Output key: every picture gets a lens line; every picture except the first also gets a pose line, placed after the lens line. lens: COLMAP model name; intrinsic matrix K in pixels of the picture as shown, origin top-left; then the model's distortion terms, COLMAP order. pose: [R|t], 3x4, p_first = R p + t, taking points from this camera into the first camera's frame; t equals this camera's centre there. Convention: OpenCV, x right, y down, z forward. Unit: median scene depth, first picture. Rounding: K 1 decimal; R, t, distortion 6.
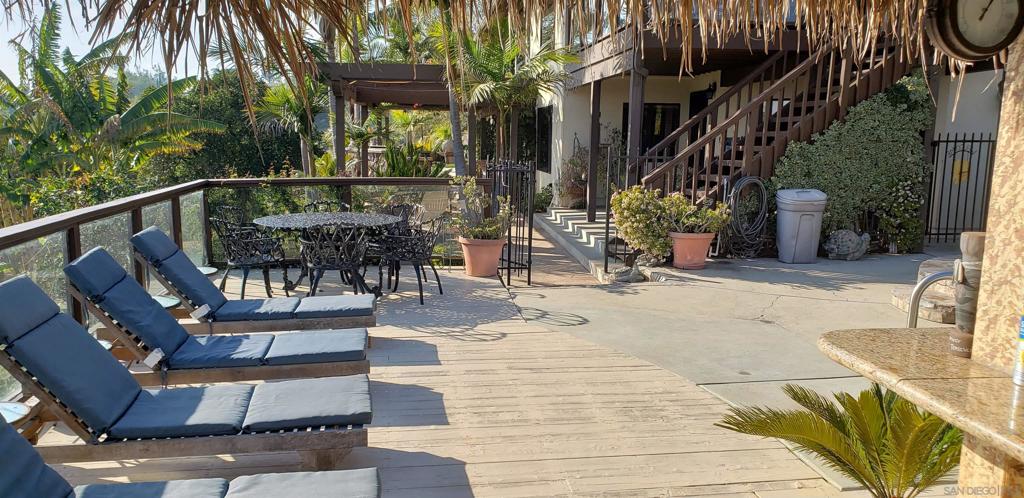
lens RADIAL K [[806.0, 0, 510.8], [0, 806.0, 265.1], [0, 0, 1]] dist [0.160542, -0.316402]
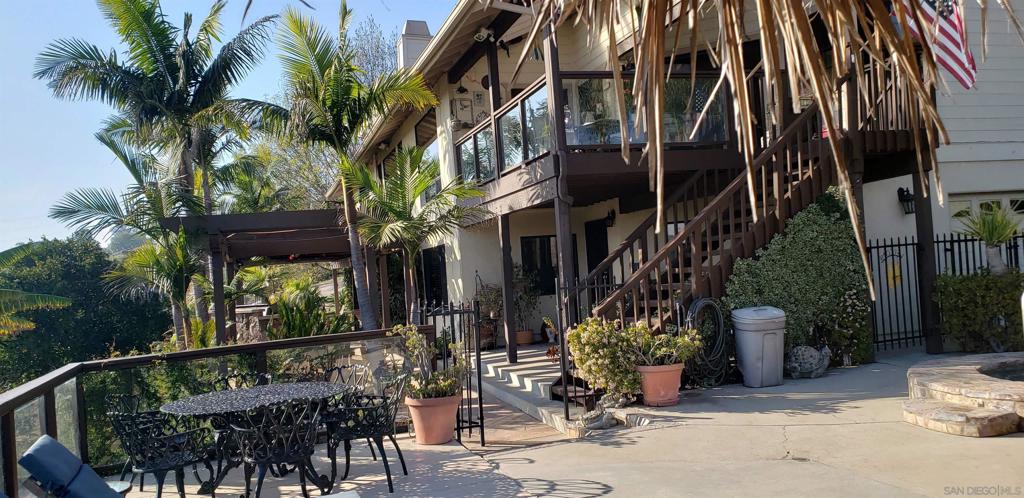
lens RADIAL K [[806.0, 0, 510.8], [0, 806.0, 265.1], [0, 0, 1]] dist [0.160542, -0.316402]
pose [[0.977891, -0.080453, 0.193018, -0.098085], [0.112854, 0.980112, -0.163230, -0.018643], [-0.176047, 0.181404, 0.967523, 0.131773]]
